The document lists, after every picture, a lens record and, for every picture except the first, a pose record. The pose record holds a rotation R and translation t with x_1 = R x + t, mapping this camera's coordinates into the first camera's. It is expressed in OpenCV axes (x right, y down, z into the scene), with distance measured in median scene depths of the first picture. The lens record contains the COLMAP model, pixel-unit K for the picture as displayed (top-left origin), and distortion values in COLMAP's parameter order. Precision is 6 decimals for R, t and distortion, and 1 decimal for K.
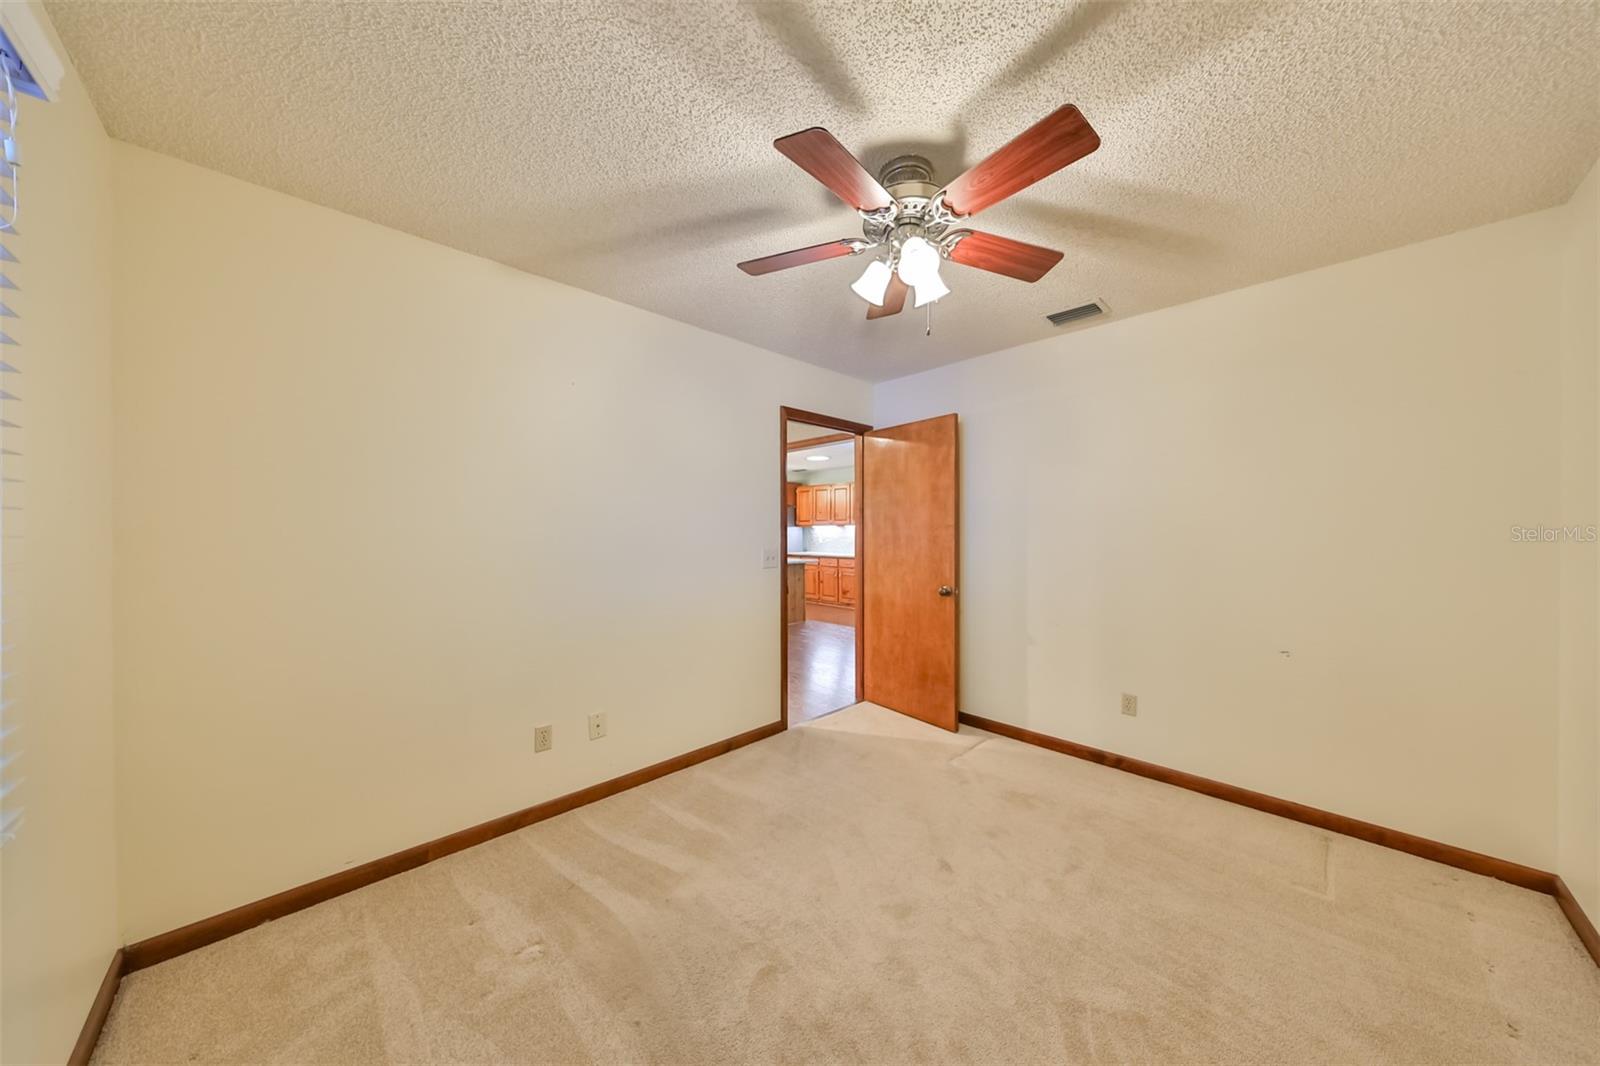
lens RADIAL K [[502.6, 0, 796.9], [0, 502.6, 535.7], [0, 0, 1]] dist [0.002114, -0.000022]
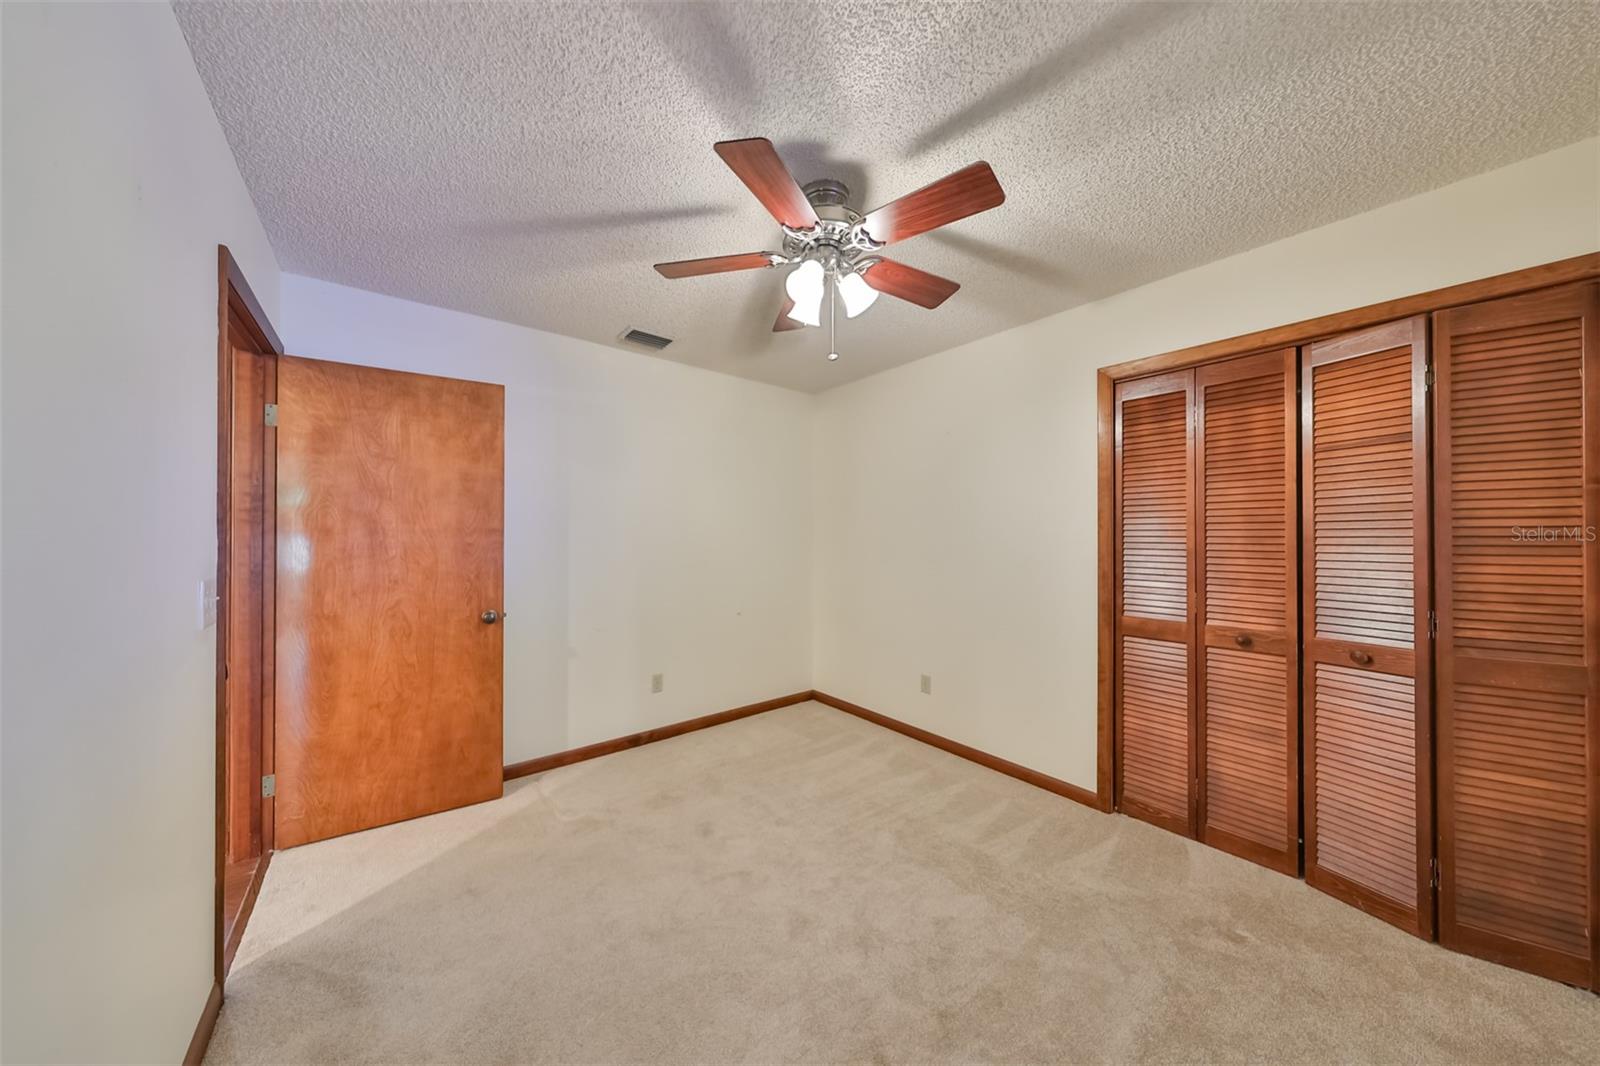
lens RADIAL K [[502.6, 0, 793.2], [0, 502.6, 533.5], [0, 0, 1]] dist [0.002114, -0.000022]
pose [[0.103075, 0.002068, 0.994671, -0.395995], [0.001250, 0.999997, -0.002208, -0.012269], [-0.994673, 0.001471, 0.103072, 0.454264]]
